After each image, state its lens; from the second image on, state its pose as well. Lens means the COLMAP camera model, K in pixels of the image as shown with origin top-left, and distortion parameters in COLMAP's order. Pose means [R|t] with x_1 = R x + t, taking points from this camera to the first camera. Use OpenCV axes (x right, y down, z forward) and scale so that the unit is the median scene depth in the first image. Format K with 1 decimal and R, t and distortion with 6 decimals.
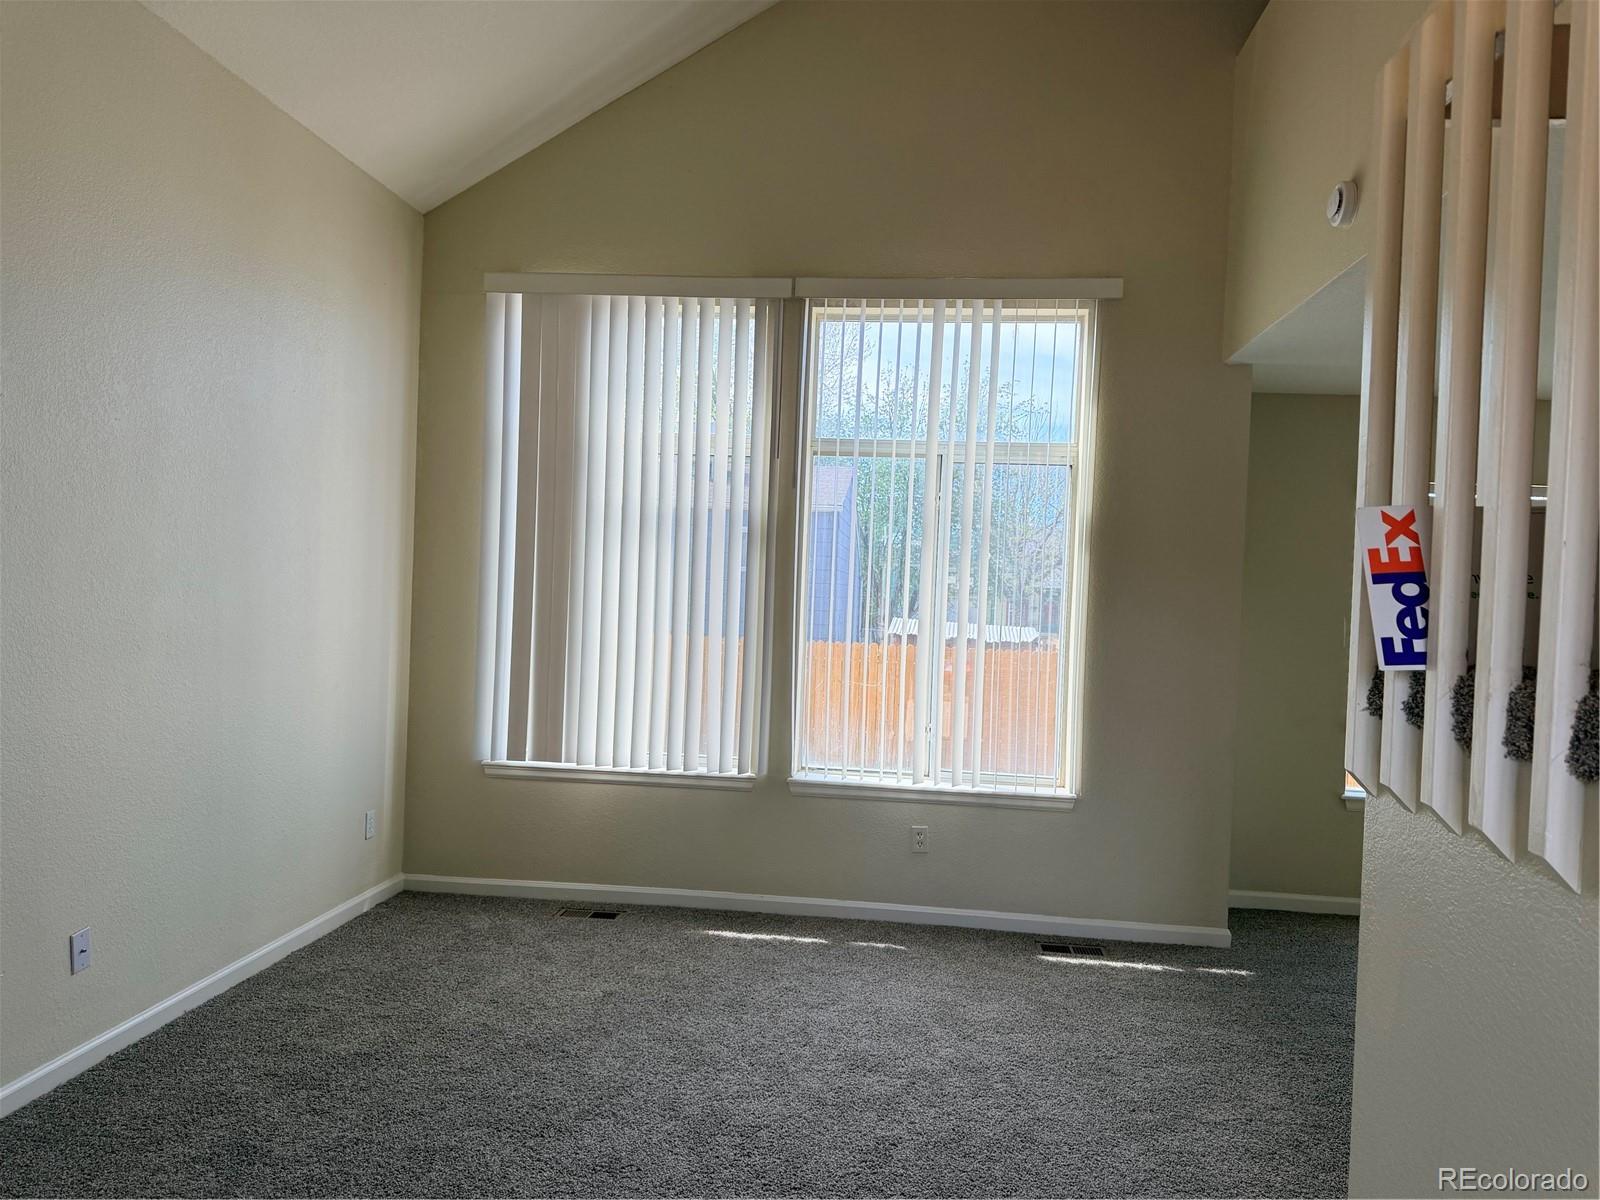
lens RADIAL K [[1130.4, 0, 799.0], [0, 1130.4, 606.8], [0, 0, 1]] dist [0.120971, -0.164131]
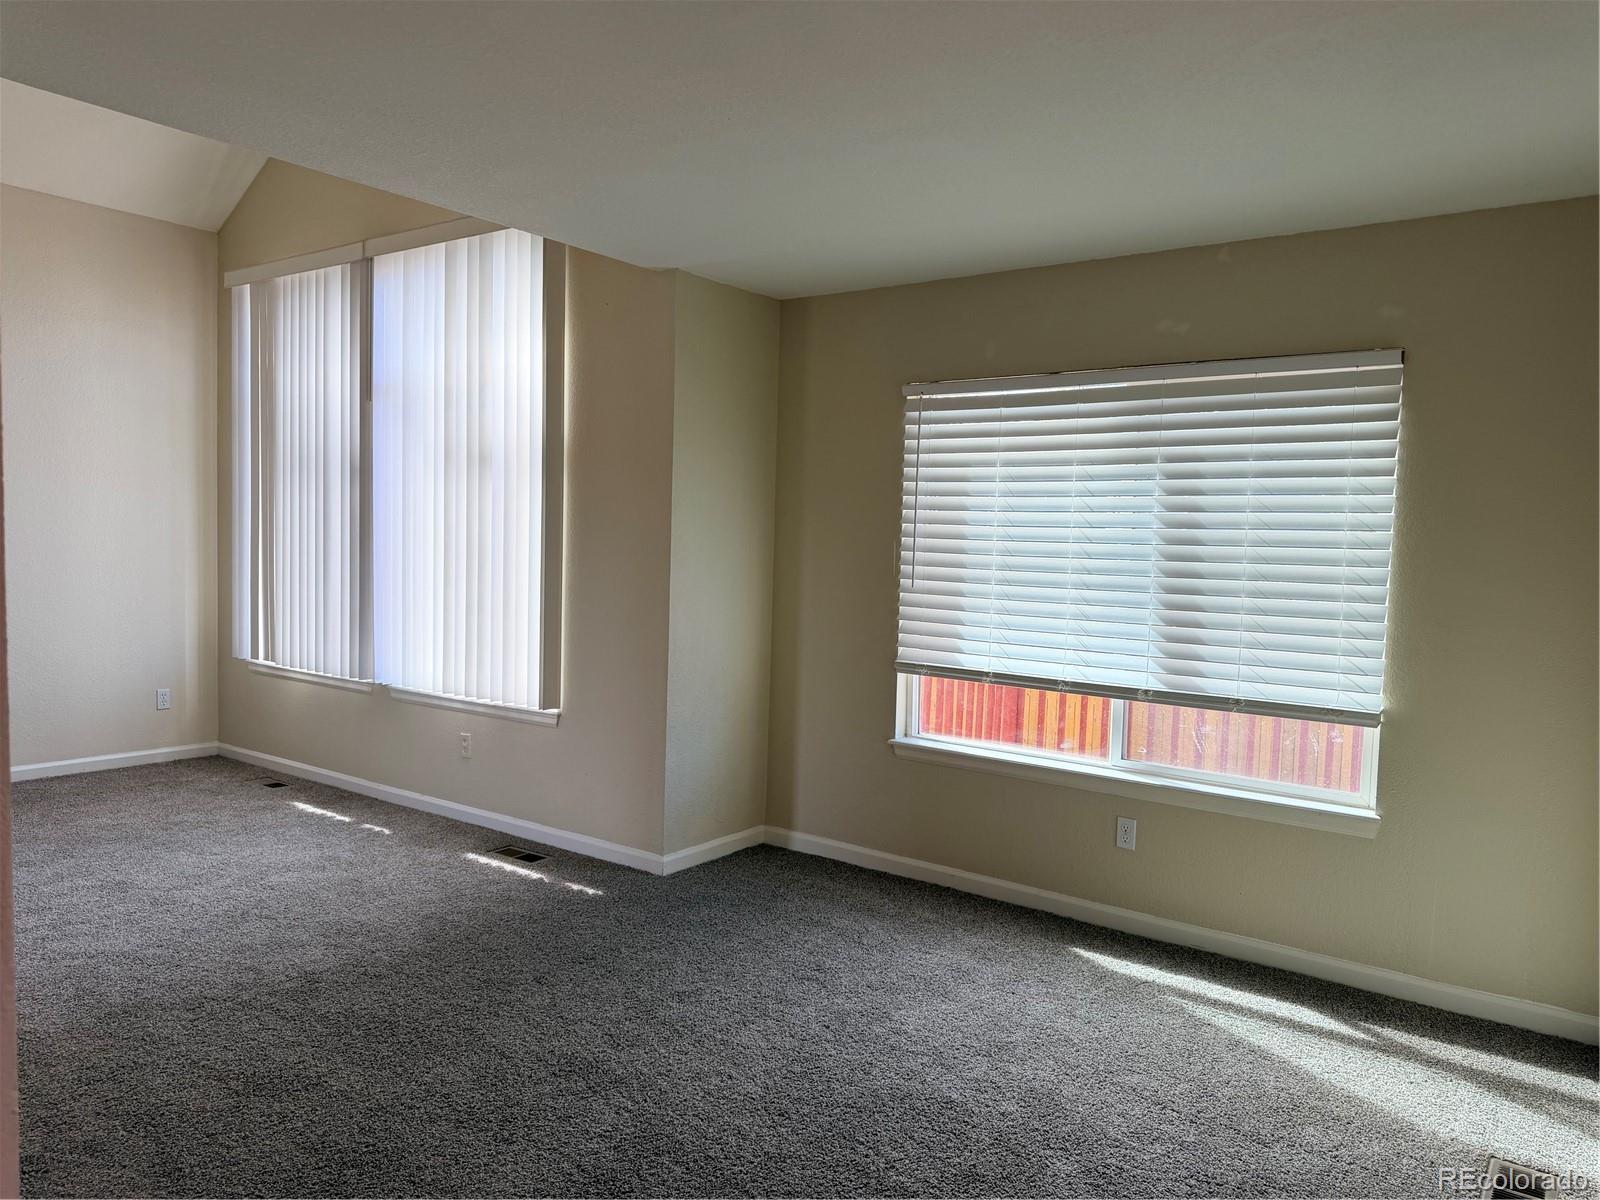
lens RADIAL K [[1130.4, 0, 799.0], [0, 1130.4, 606.8], [0, 0, 1]] dist [0.120971, -0.164131]
pose [[0.861109, 0.021160, -0.507979, 0.945250], [-0.008236, 0.999583, 0.027676, 0.039216], [0.508353, -0.019648, 0.860924, 0.224144]]
